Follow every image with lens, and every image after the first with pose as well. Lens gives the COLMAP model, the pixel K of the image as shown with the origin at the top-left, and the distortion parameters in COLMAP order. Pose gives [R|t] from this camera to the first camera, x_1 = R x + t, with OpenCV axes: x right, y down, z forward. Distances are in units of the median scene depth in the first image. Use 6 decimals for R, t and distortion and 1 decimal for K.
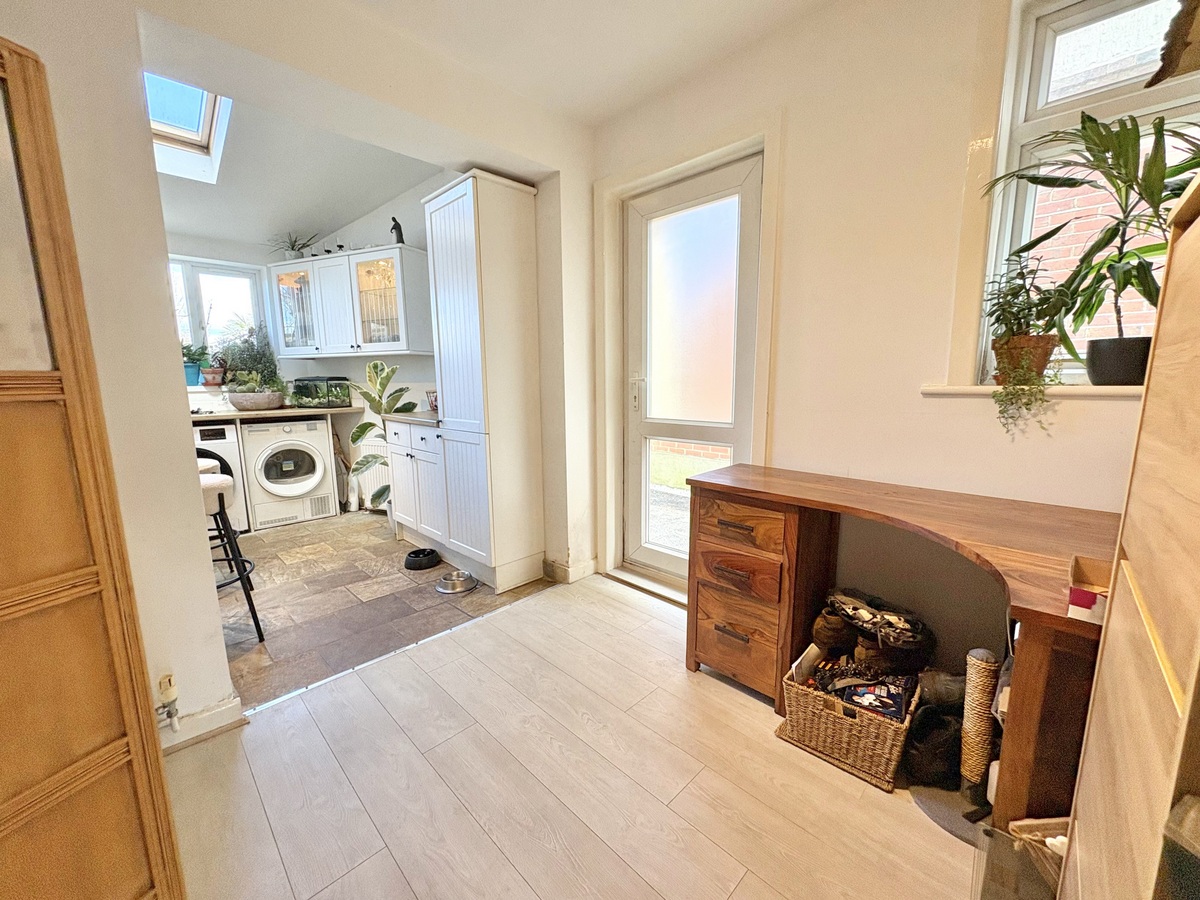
lens RADIAL K [[476.9, 0, 599.3], [0, 476.9, 452.8], [0, 0, 1]] dist [0.000522, -0.000379]
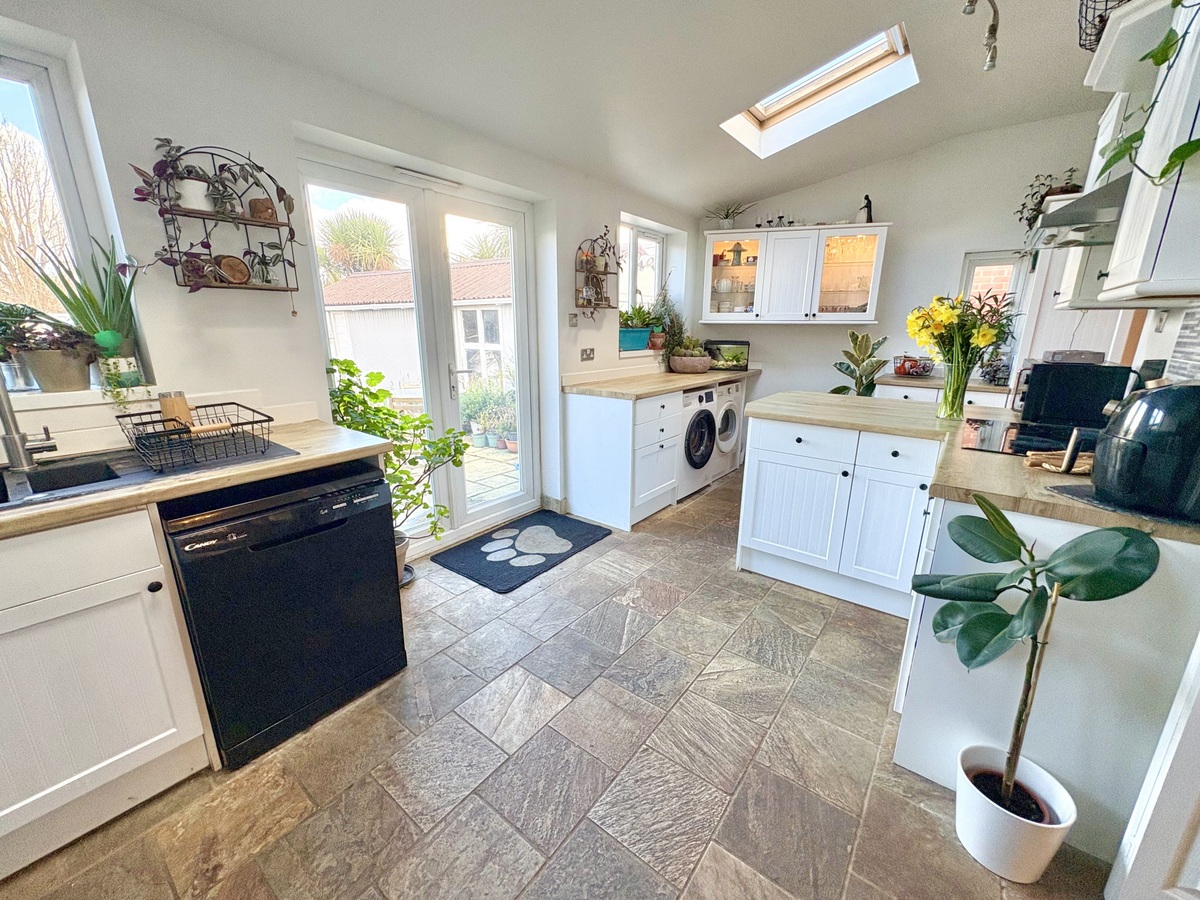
lens RADIAL K [[476.9, 0, 599.3], [0, 476.9, 452.8], [0, 0, 1]] dist [0.000522, -0.000379]
pose [[0.992572, -0.014862, 0.120750, -1.625321], [0.002198, 0.994539, 0.104343, -0.033063], [-0.121642, -0.103302, 0.987184, -0.085760]]
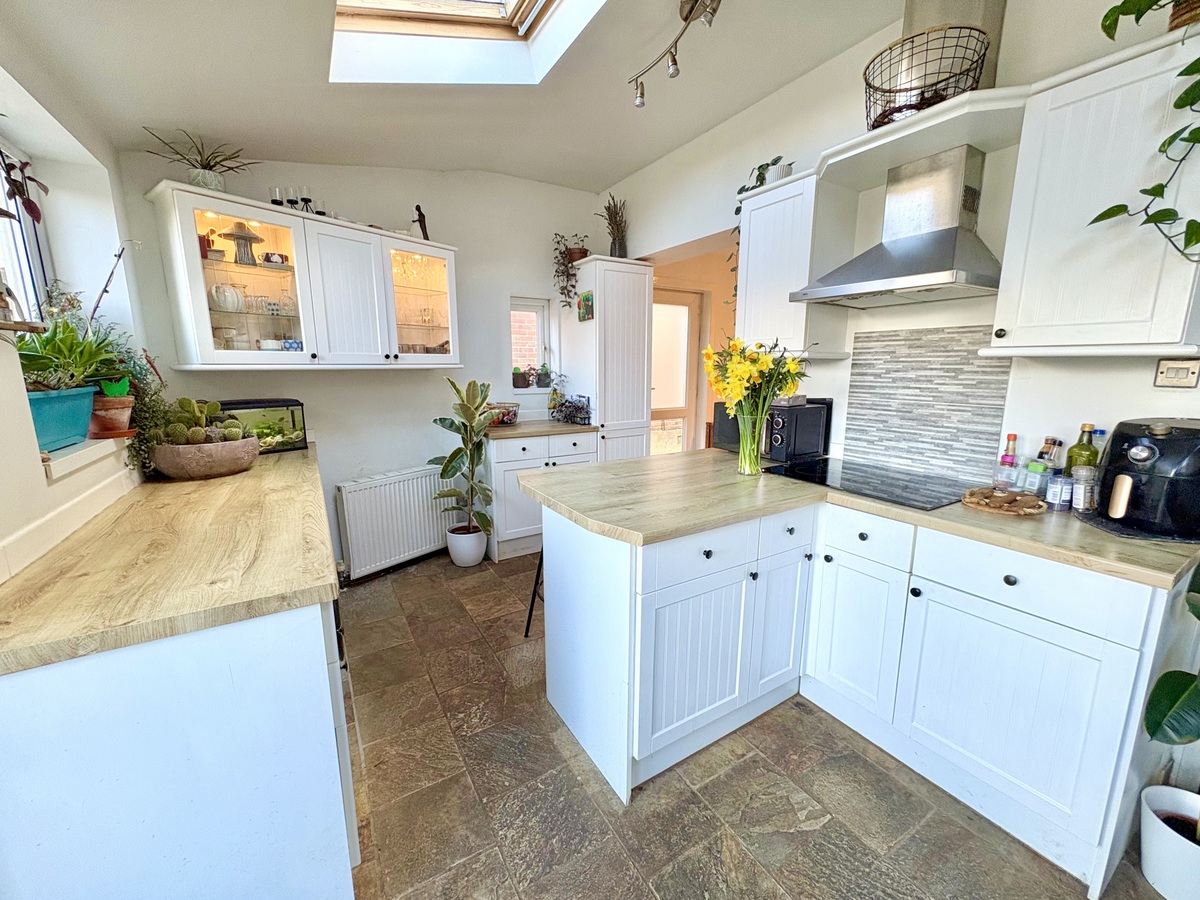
lens RADIAL K [[476.9, 0, 599.3], [0, 476.9, 452.8], [0, 0, 1]] dist [0.000522, -0.000379]
pose [[0.233034, -0.164869, 0.958391, -1.707141], [0.148177, 0.980036, 0.132563, -0.178748], [-0.961113, 0.111120, 0.252811, 0.726678]]
